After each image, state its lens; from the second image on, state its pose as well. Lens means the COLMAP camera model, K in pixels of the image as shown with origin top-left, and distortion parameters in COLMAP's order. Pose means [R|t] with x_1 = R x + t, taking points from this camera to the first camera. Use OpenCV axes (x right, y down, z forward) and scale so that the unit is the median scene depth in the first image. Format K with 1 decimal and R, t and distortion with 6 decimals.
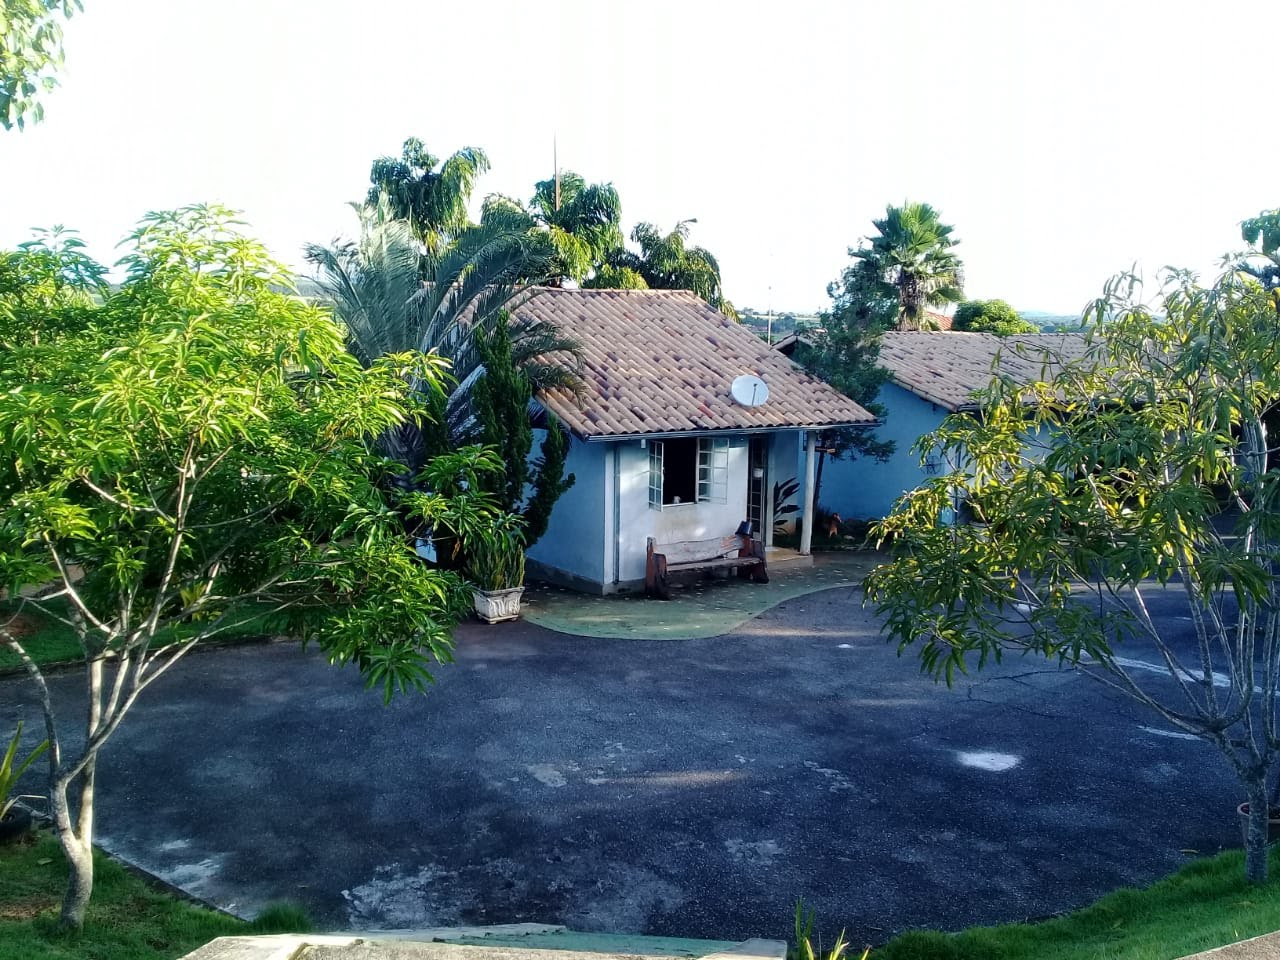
lens RADIAL K [[1177.7, 0, 633.9], [0, 1177.7, 477.7], [0, 0, 1]] dist [0.101523, -0.210507]
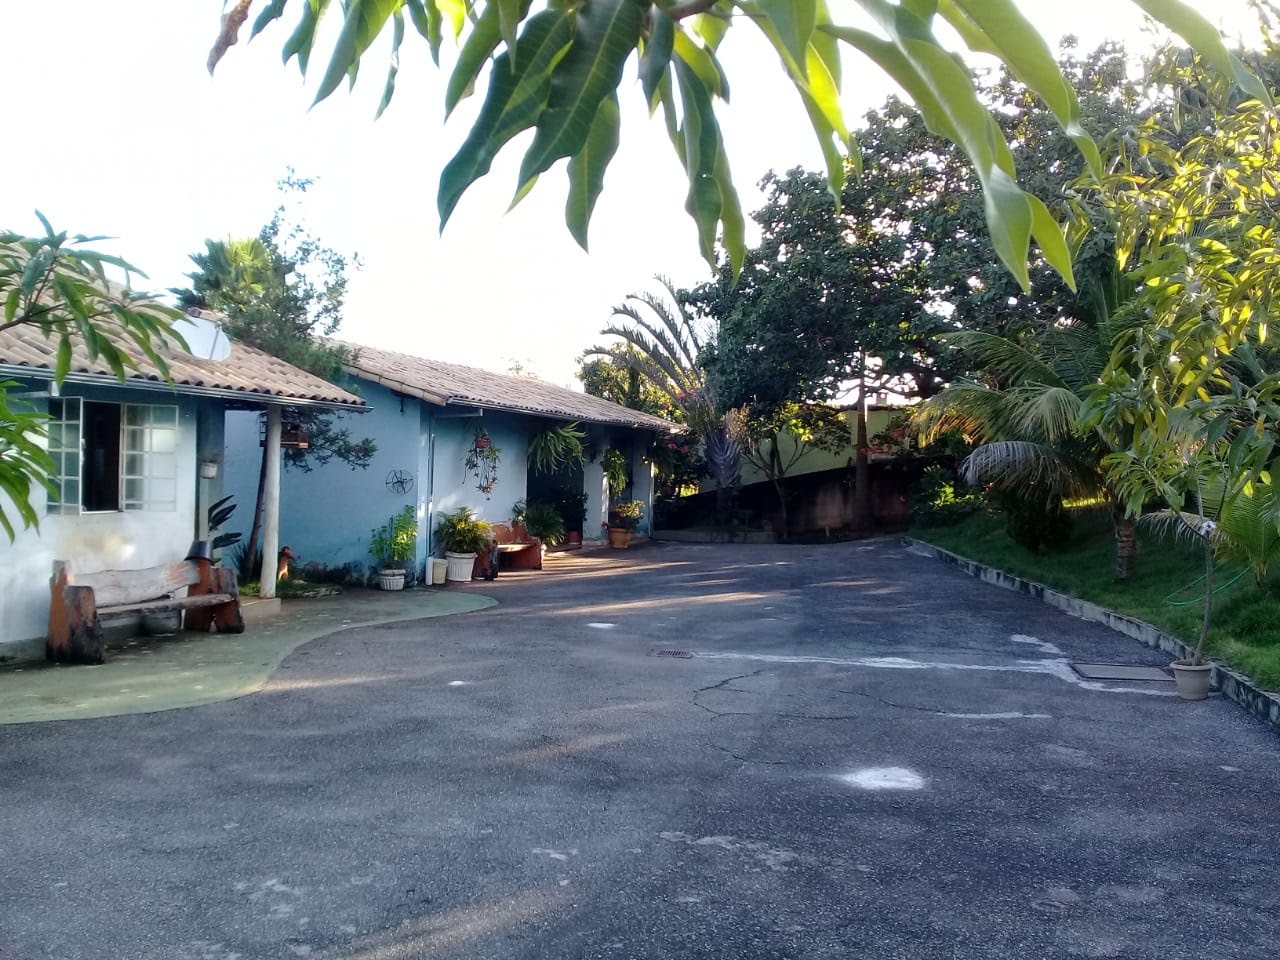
lens RADIAL K [[1177.7, 0, 633.9], [0, 1177.7, 477.7], [0, 0, 1]] dist [0.101523, -0.210507]
pose [[0.805309, -0.006192, 0.592823, -0.102872], [0.071395, 0.993681, -0.086607, 0.079054], [-0.588540, 0.112070, 0.800662, 0.351553]]
